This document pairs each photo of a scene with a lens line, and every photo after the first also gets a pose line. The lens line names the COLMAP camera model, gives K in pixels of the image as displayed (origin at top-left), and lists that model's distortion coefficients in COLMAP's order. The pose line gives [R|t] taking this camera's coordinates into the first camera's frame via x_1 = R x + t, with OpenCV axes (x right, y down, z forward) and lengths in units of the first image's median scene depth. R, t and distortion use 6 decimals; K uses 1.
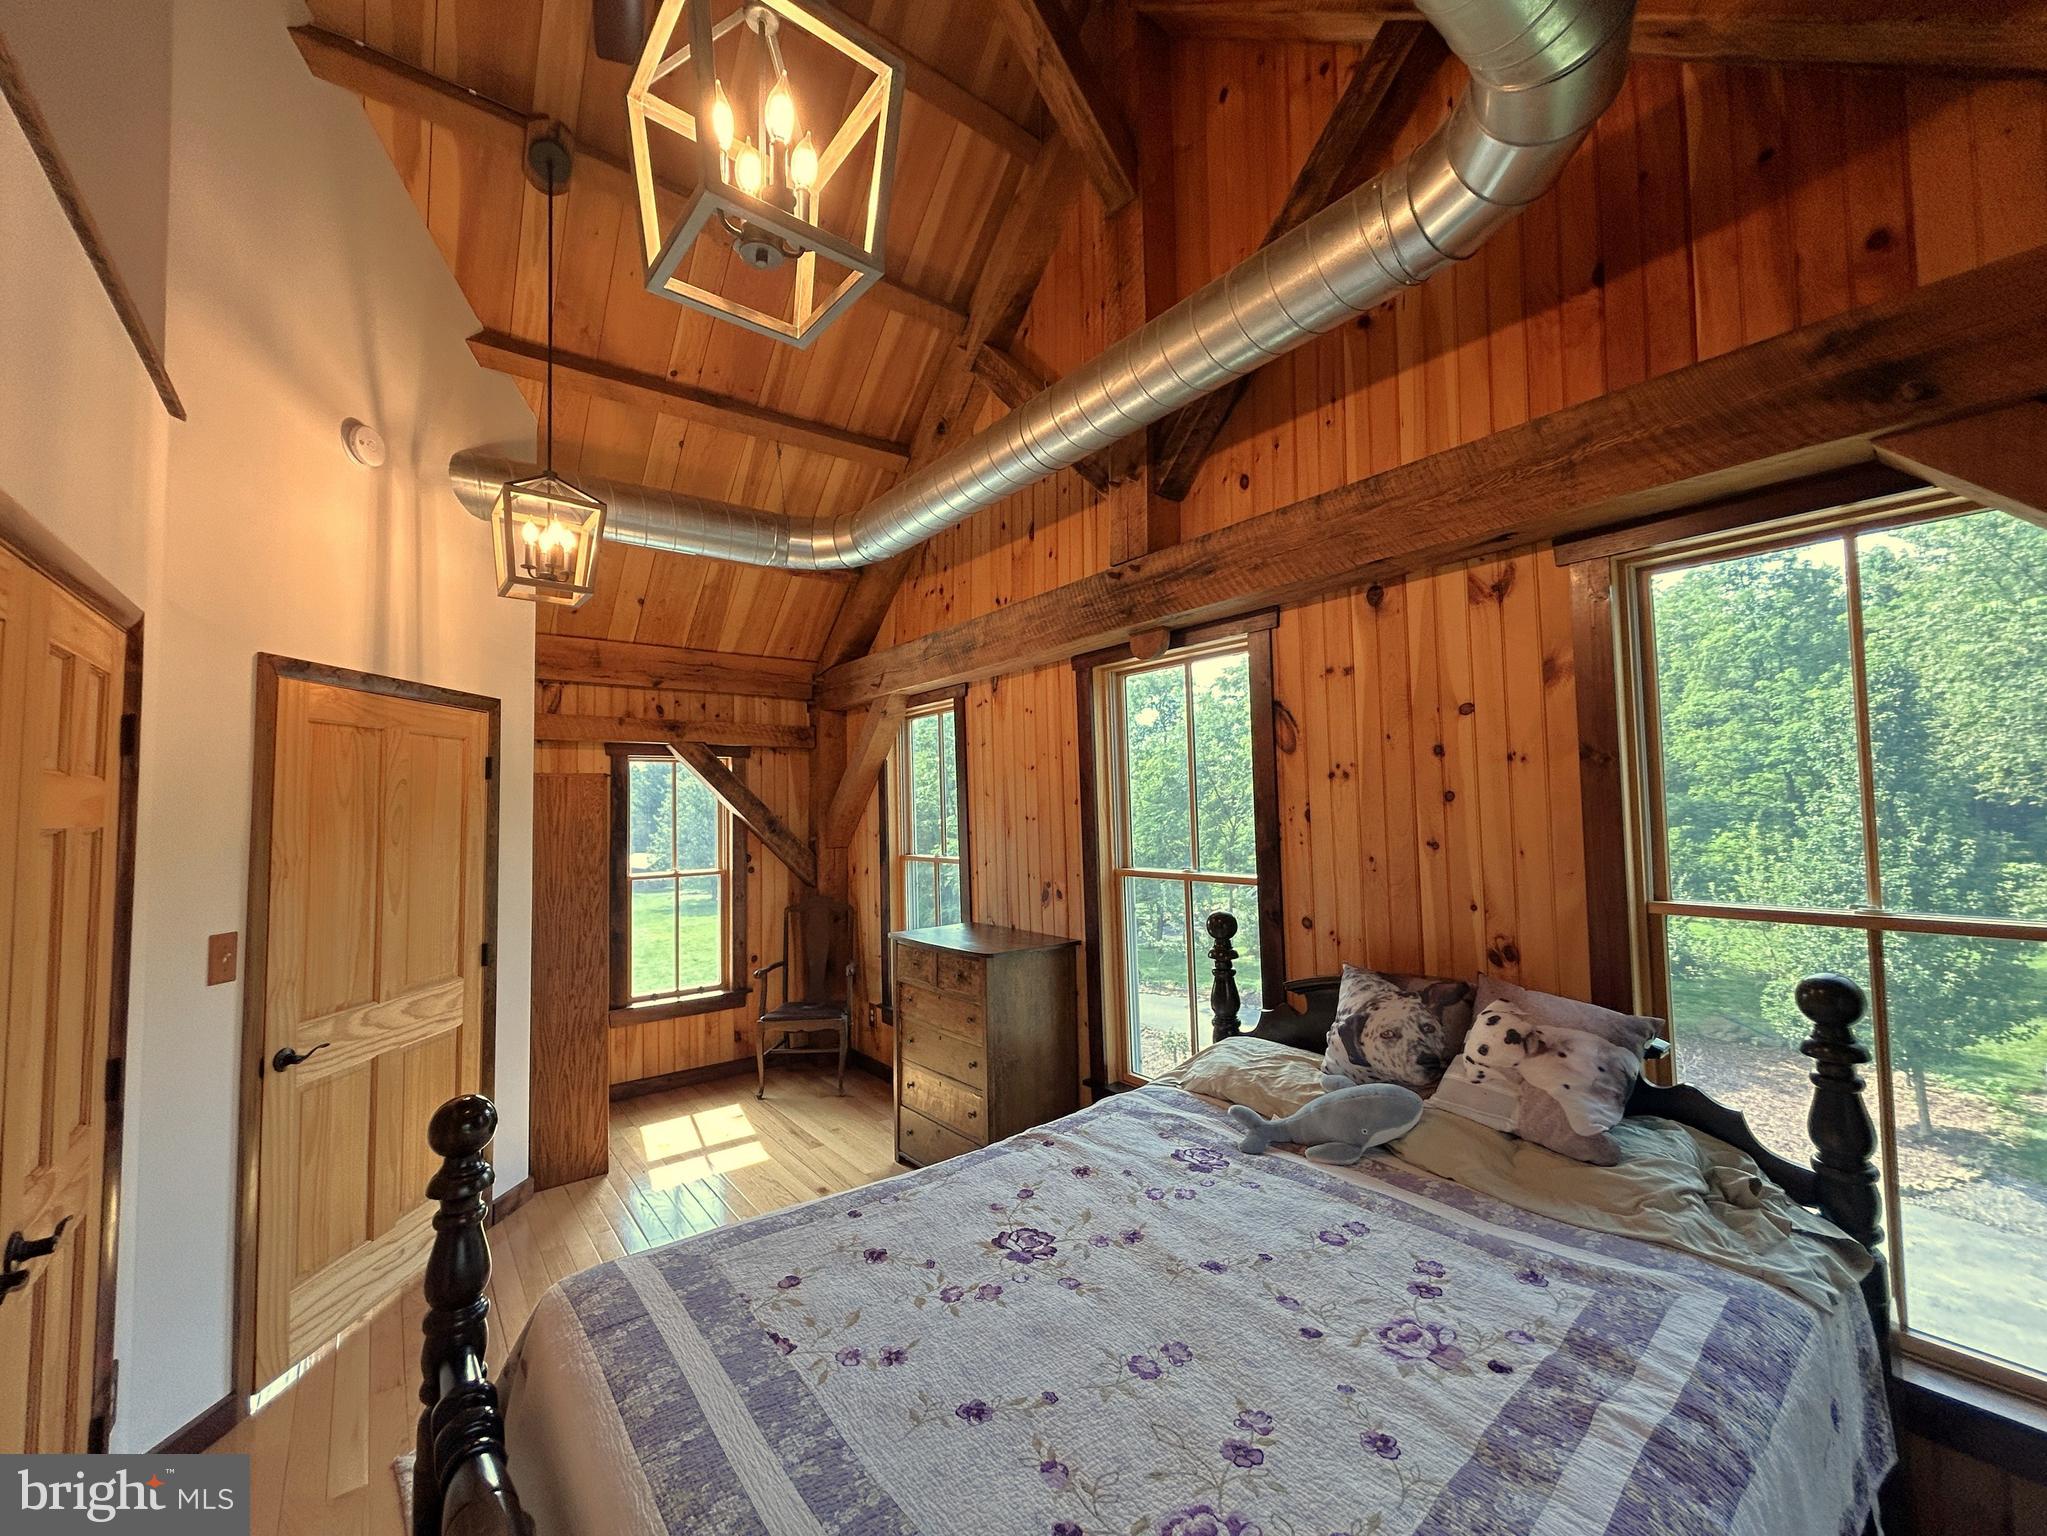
lens RADIAL K [[824.8, 0, 1018.5], [0, 824.8, 769.2], [0, 0, 1]] dist [-0.000564, 0.001152]
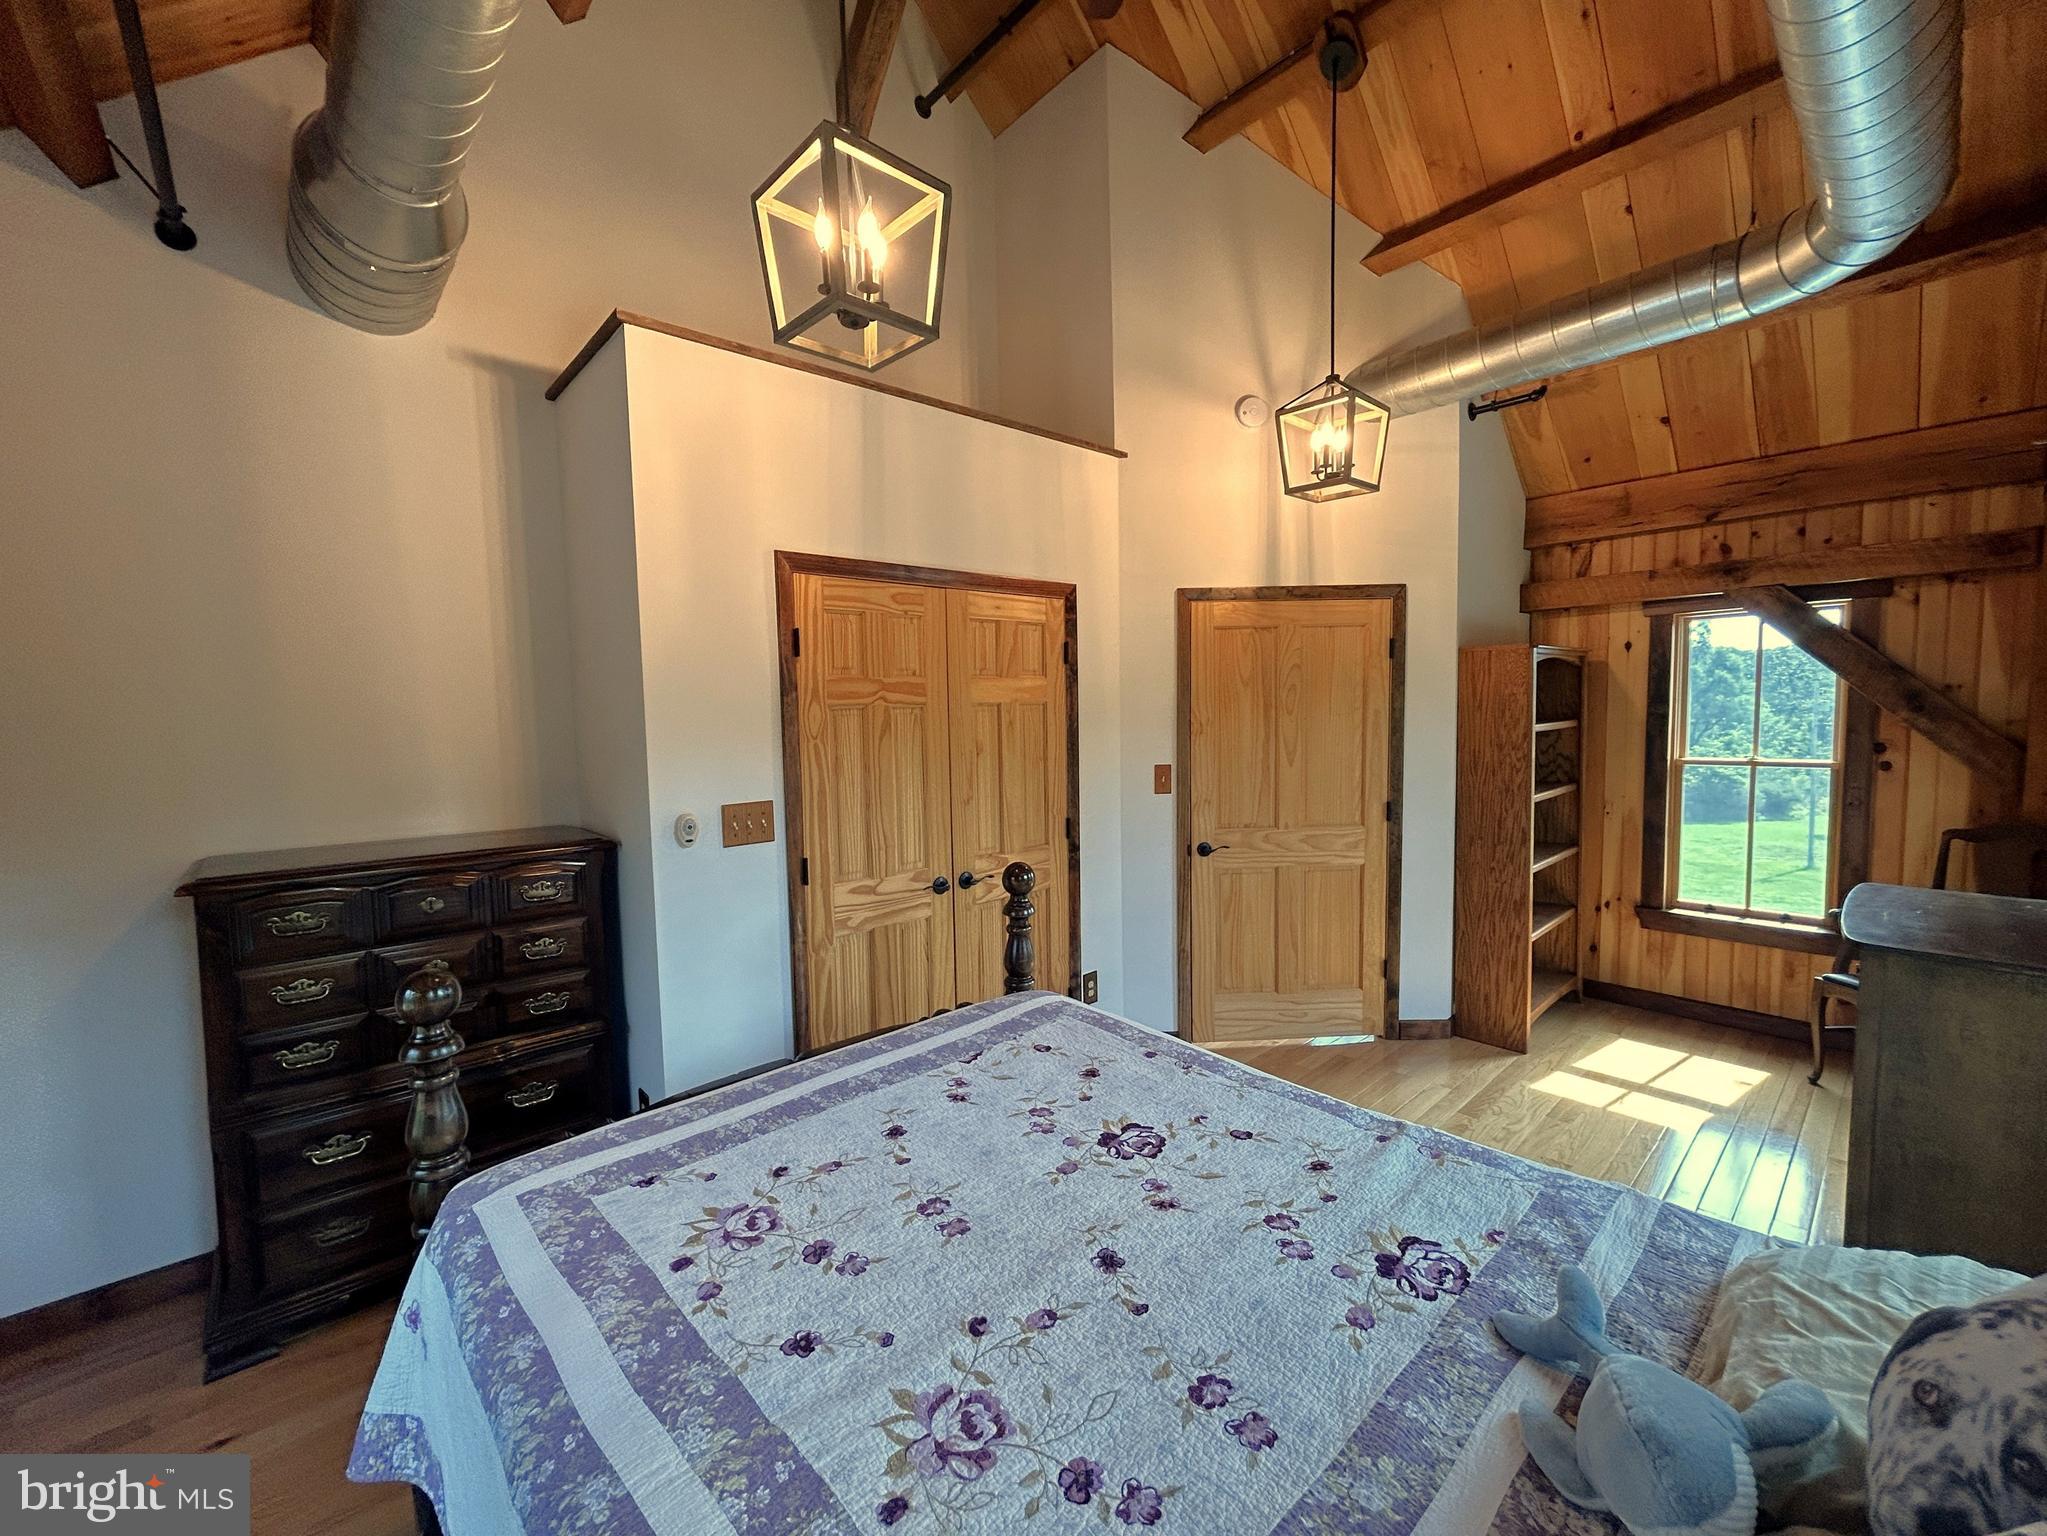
lens RADIAL K [[820.9, 0, 1021.8], [0, 820.9, 771.1], [0, 0, 1]] dist [0.002643, 0.000290]
pose [[0.075388, 0.095718, -0.992550, 0.461792], [0.068487, 0.992535, 0.100918, 0.017553], [0.994800, -0.075585, 0.068270, 0.419438]]
